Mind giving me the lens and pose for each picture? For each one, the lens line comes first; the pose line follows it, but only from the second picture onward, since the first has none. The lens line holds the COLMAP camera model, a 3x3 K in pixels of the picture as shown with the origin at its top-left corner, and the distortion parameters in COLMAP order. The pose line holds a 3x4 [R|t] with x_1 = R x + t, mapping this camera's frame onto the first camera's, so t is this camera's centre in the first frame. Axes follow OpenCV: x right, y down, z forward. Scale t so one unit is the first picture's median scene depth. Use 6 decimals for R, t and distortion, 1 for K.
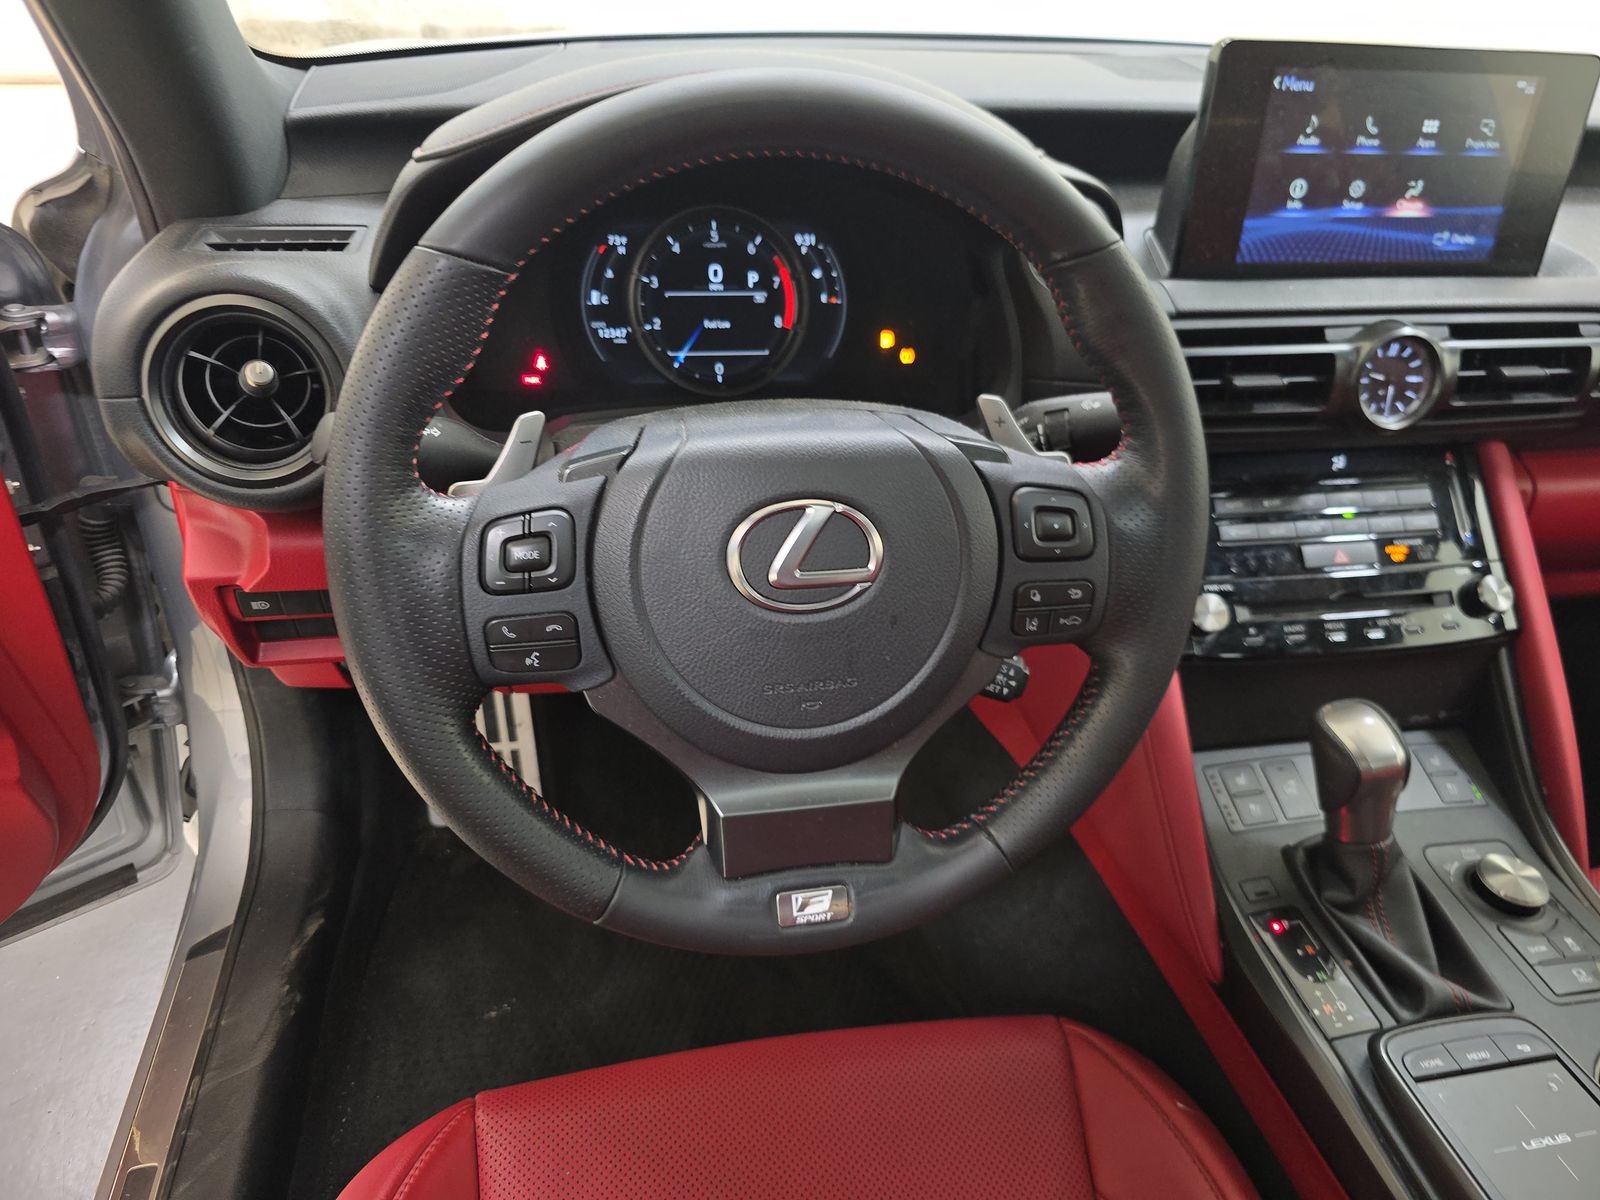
lens RADIAL K [[1058.7, 0, 790.0], [0, 1058.7, 613.4], [0, 0, 1]] dist [0.027633, -0.036257]
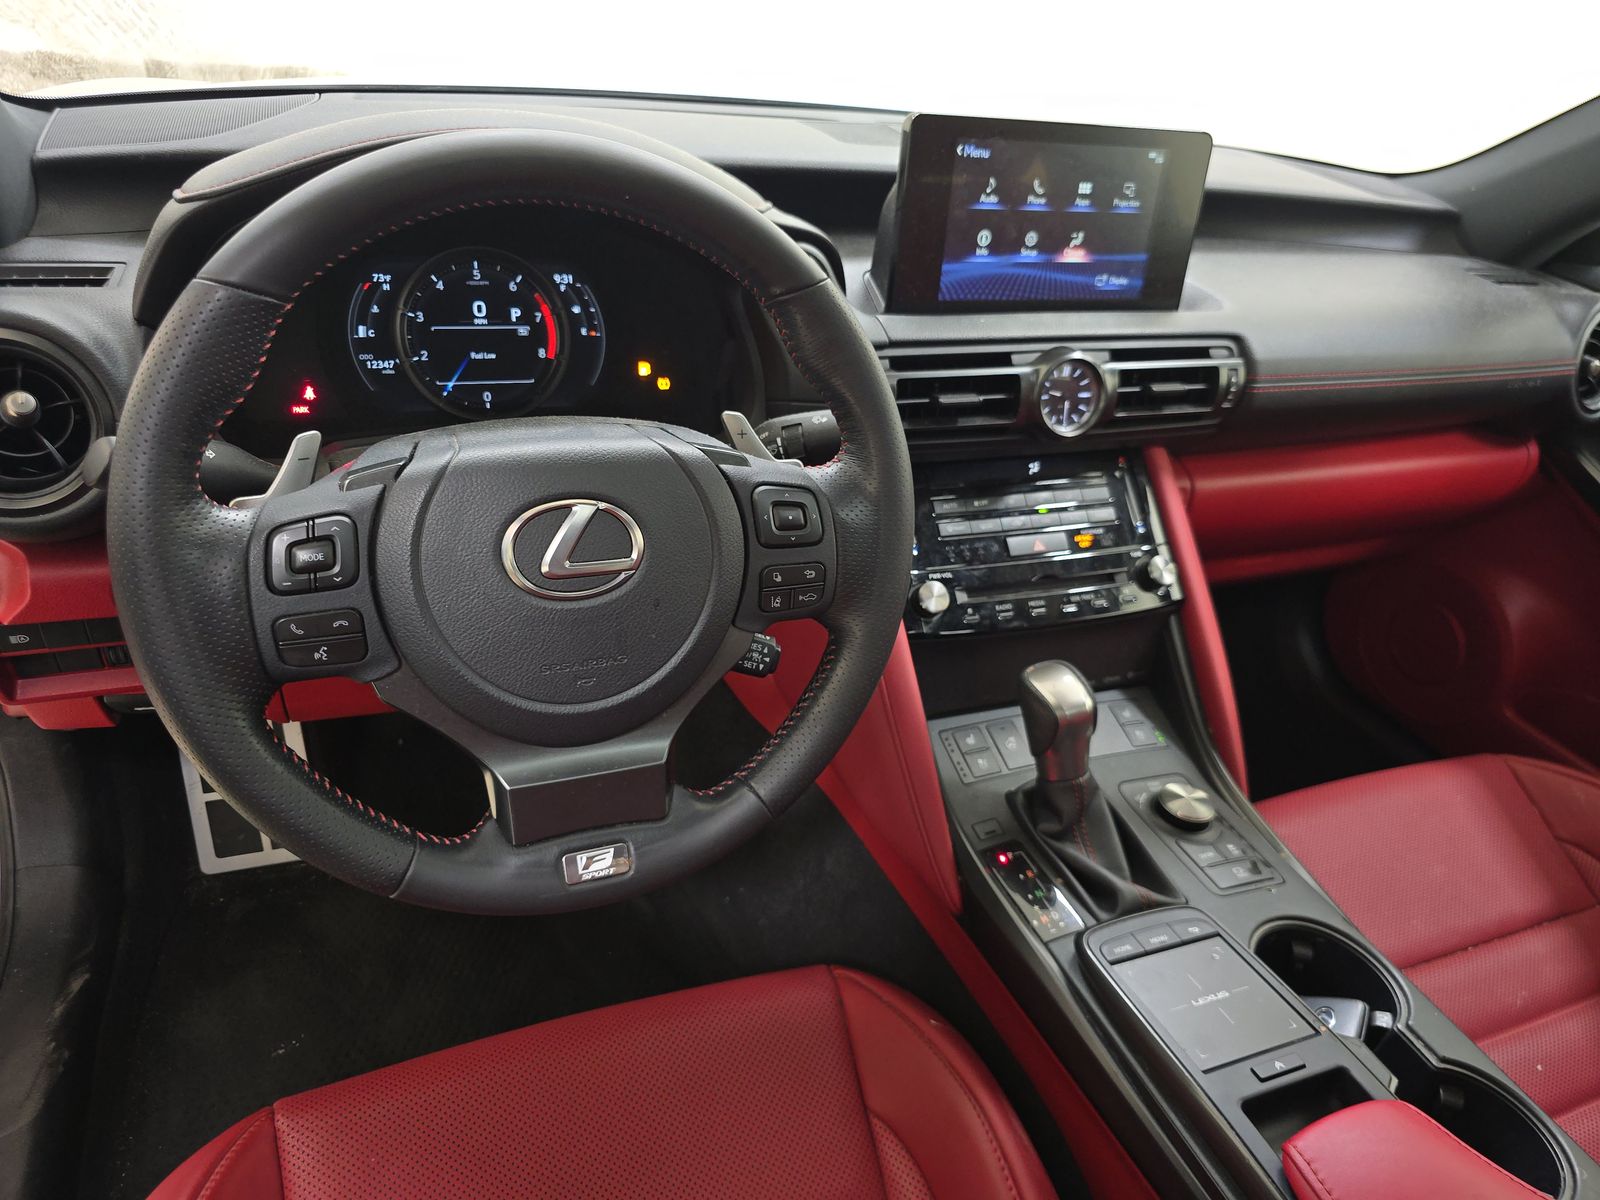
lens RADIAL K [[1058.7, 0, 772.1], [0, 1058.7, 594.4], [0, 0, 1]] dist [0.027633, -0.036257]
pose [[0.981298, -0.050641, 0.185713, 0.007446], [0.060718, 0.996953, -0.048977, 0.045918], [-0.182666, 0.059337, 0.981383, -0.108959]]
